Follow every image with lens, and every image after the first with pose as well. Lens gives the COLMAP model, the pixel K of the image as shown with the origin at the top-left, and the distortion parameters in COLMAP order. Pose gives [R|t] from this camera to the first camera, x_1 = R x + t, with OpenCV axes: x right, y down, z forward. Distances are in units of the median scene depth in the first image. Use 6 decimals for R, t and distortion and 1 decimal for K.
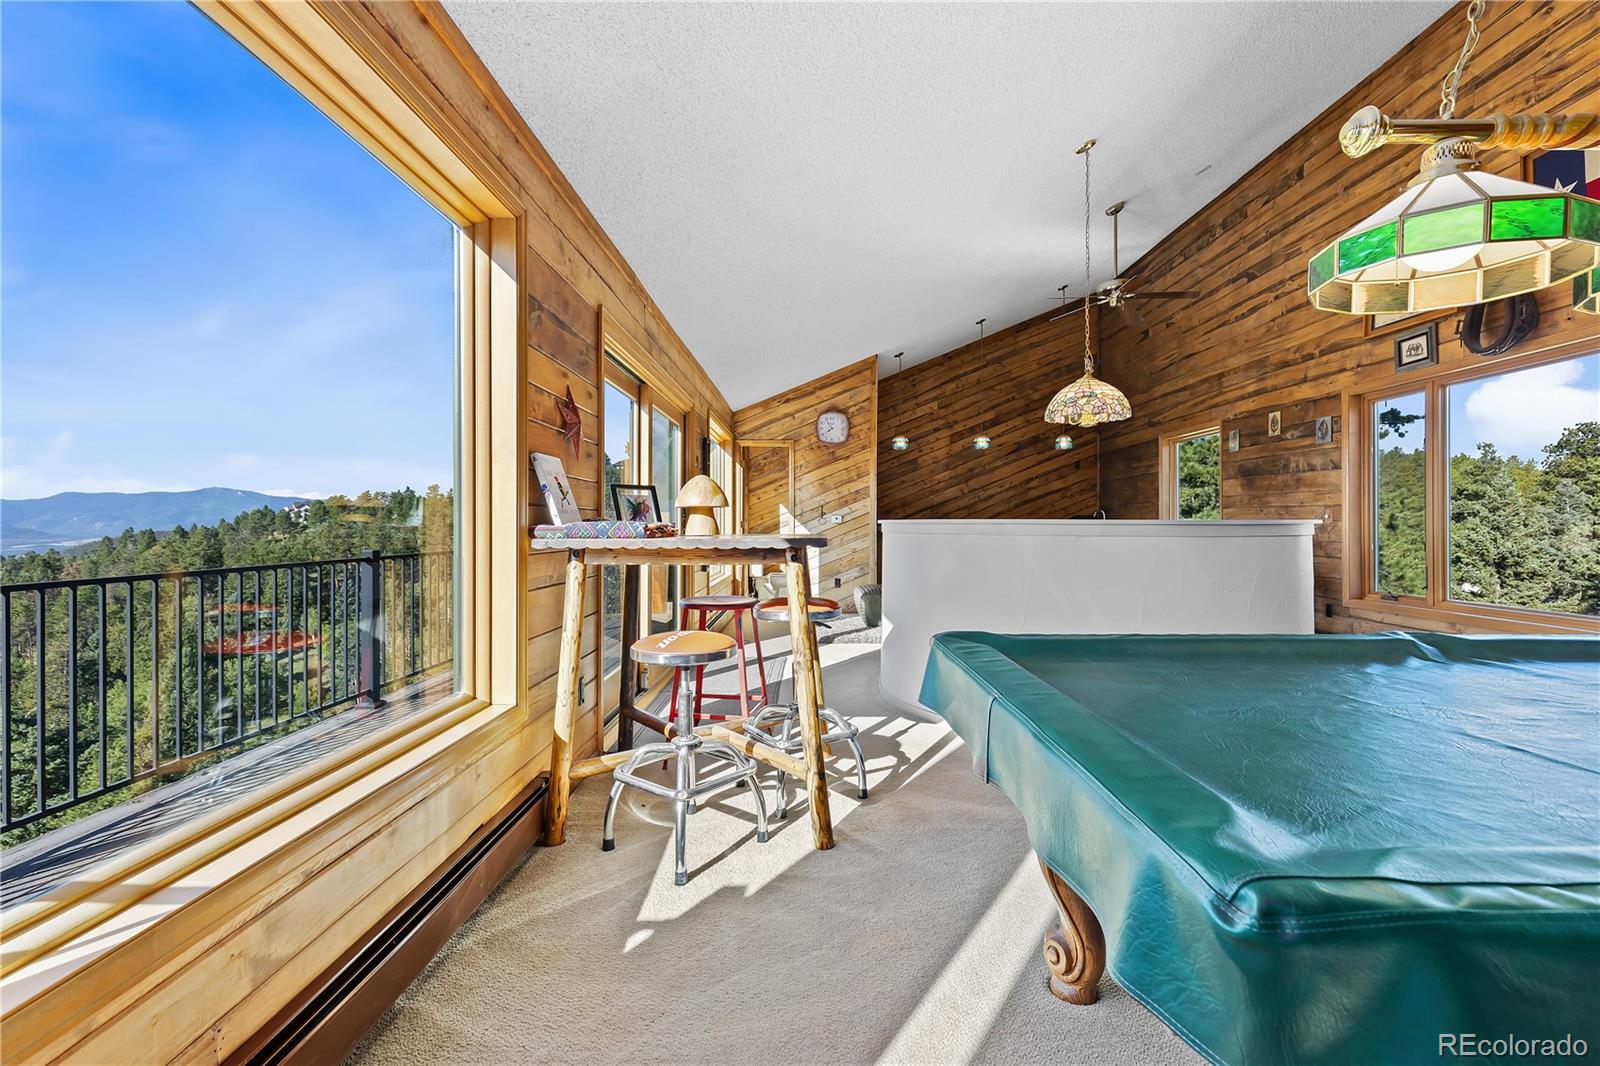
lens RADIAL K [[720.0, 0, 805.7], [0, 720.0, 523.0], [0, 0, 1]] dist [0.007821, -0.001136]
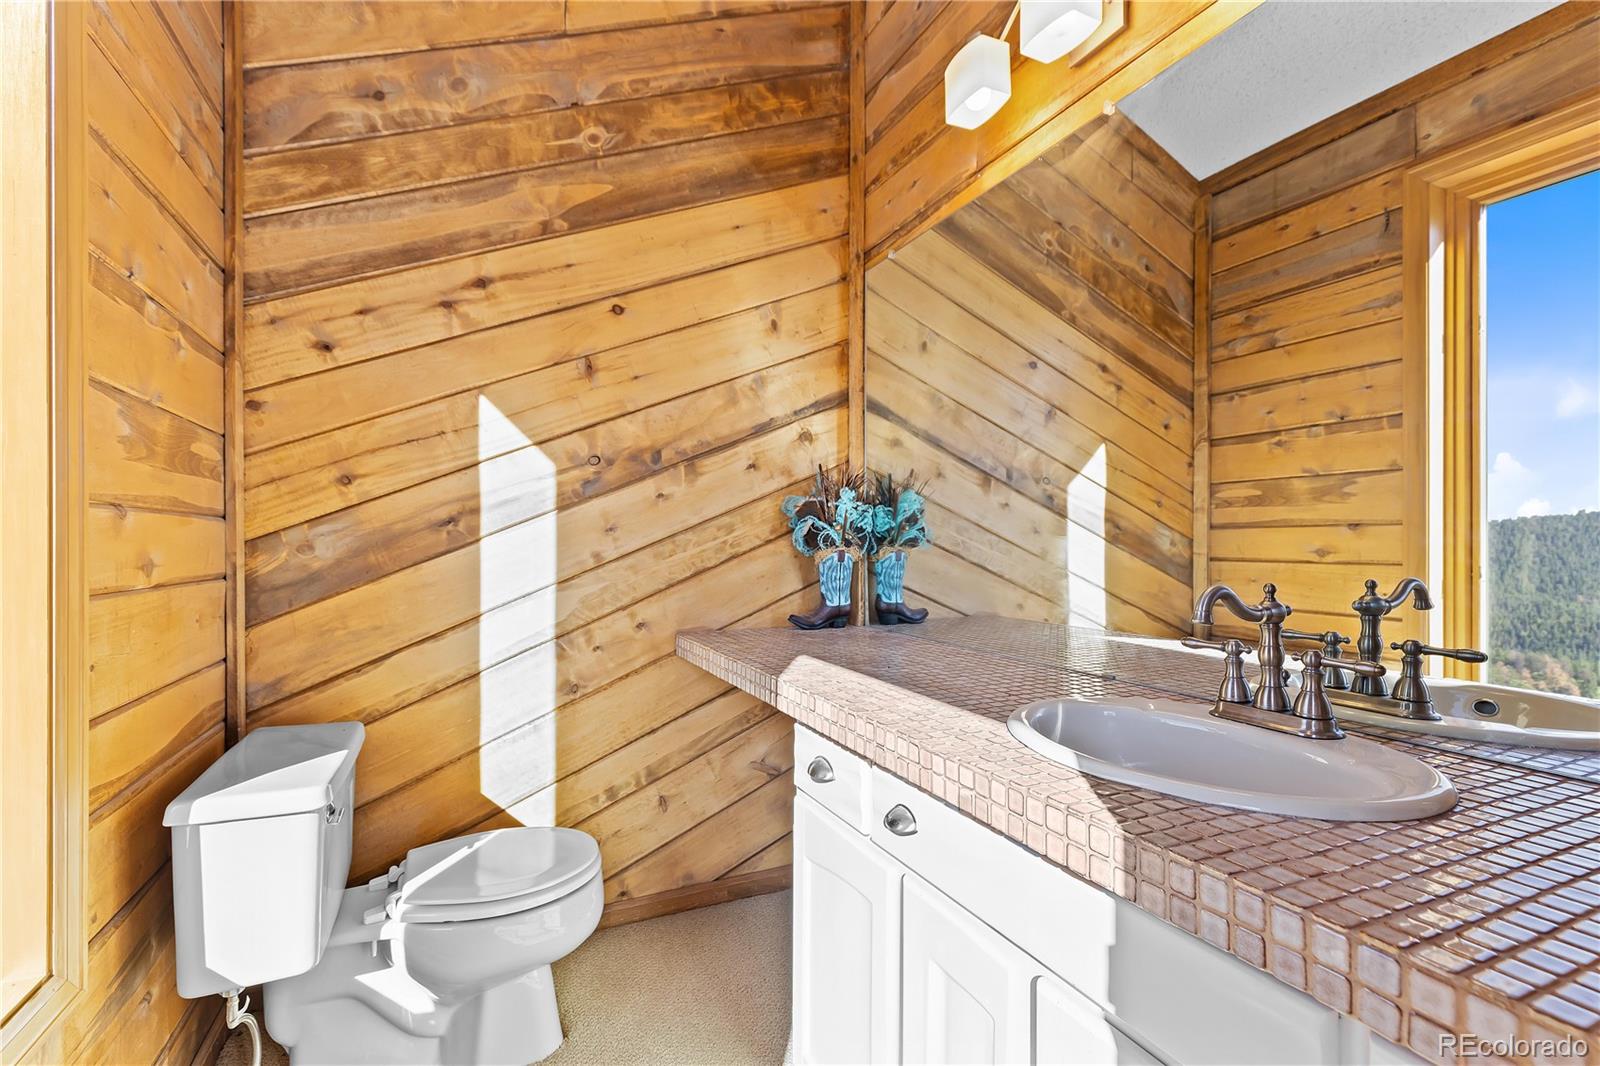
lens RADIAL K [[720.0, 0, 800.5], [0, 720.0, 536.7], [0, 0, 1]] dist [0.007821, -0.001136]
pose [[0.905261, -0.002266, 0.424849, -0.038979], [0.001034, 0.999995, 0.003131, 0.005230], [-0.424854, -0.002395, 0.905259, 0.821634]]
